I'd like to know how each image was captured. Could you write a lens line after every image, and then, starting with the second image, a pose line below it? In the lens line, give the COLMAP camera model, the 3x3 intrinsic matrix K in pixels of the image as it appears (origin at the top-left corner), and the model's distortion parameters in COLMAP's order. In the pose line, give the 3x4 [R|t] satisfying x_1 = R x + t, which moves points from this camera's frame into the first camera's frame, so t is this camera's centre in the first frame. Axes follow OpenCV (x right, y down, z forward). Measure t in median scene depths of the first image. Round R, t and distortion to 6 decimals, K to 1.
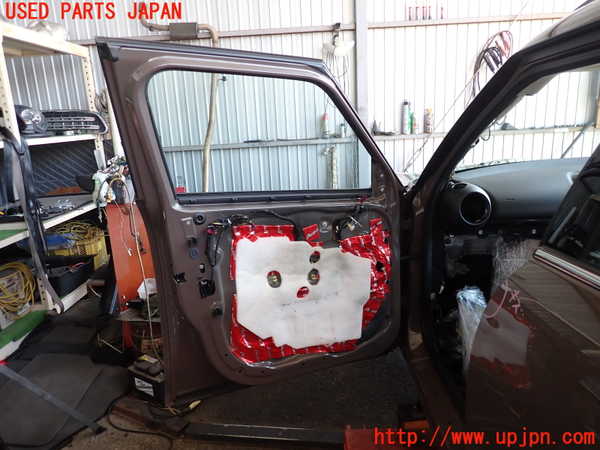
lens RADIAL K [[446.9, 0, 299.0], [0, 446.9, 227.2], [0, 0, 1]] dist [-0.004198, -0.003404]
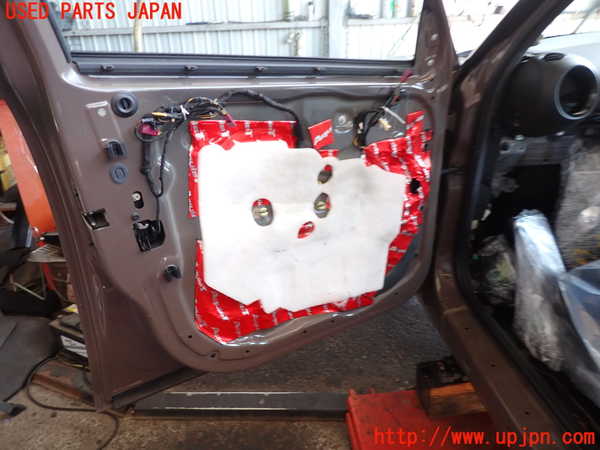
lens RADIAL K [[446.9, 0, 299.0], [0, 446.9, 227.2], [0, 0, 1]] dist [-0.004198, -0.003404]
pose [[0.992861, -0.031165, 0.115137, -0.070785], [0.007693, 0.979986, 0.198918, 0.014502], [-0.119032, -0.196612, 0.973229, 0.365424]]
